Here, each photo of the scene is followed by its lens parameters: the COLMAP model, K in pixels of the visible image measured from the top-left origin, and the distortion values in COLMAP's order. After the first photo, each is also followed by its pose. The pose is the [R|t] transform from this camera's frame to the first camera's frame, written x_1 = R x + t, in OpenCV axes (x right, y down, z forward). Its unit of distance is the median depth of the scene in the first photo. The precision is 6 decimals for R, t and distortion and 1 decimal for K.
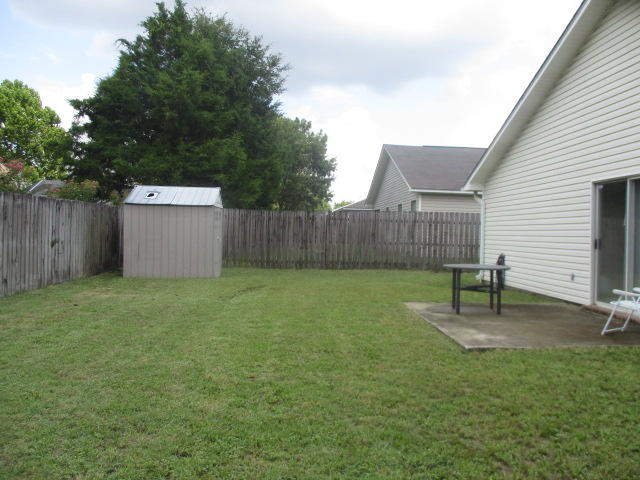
lens RADIAL K [[522.8, 0, 330.4], [0, 522.8, 238.6], [0, 0, 1]] dist [-0.050171, 0.016561]
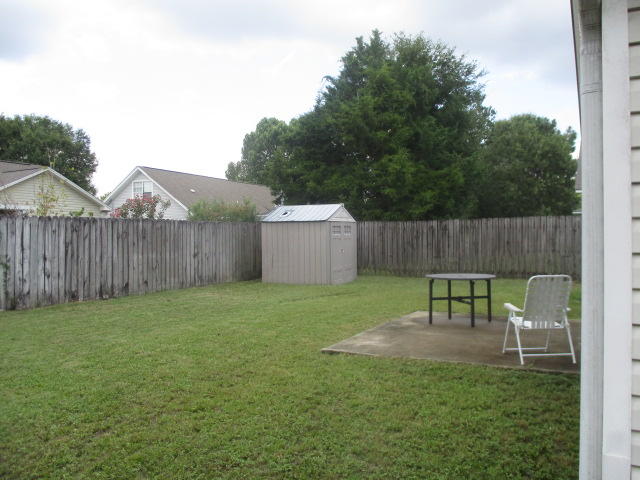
lens RADIAL K [[522.8, 0, 326.0], [0, 522.8, 237.1], [0, 0, 1]] dist [-0.050171, 0.016561]
pose [[0.849823, -0.025805, -0.526436, 0.300746], [0.015252, 0.999586, -0.024377, 0.000357], [0.526847, 0.012687, 0.849865, 0.025012]]
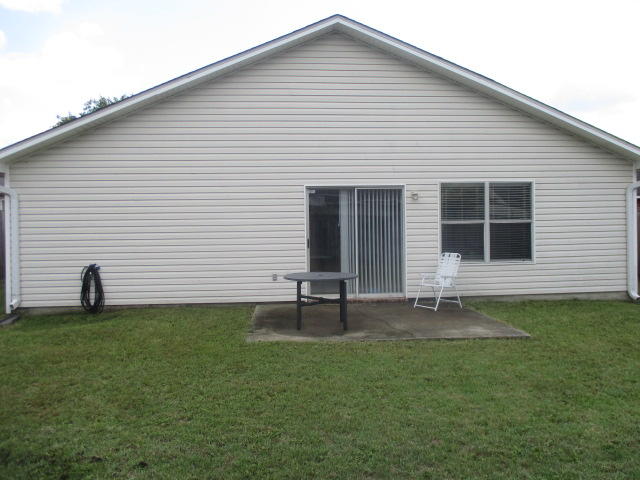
lens RADIAL K [[522.8, 0, 320.5], [0, 522.8, 238.7], [0, 0, 1]] dist [-0.050171, 0.016561]
pose [[-0.012278, -0.042146, 0.999036, -0.317641], [0.023594, 0.998821, 0.042426, -0.024582], [-0.999646, 0.024092, -0.011269, 0.527065]]
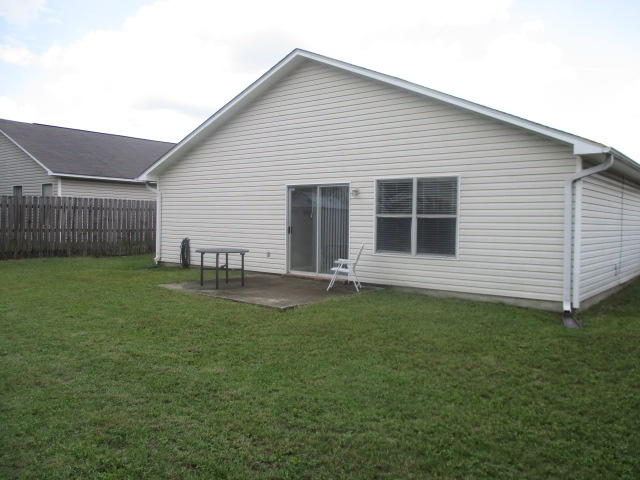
lens RADIAL K [[522.8, 0, 332.9], [0, 522.8, 238.4], [0, 0, 1]] dist [-0.050171, 0.016561]
pose [[0.664200, -0.035981, 0.746688, -0.251362], [0.004654, 0.999021, 0.044000, -0.015336], [-0.747540, -0.025750, 0.663717, -0.018051]]
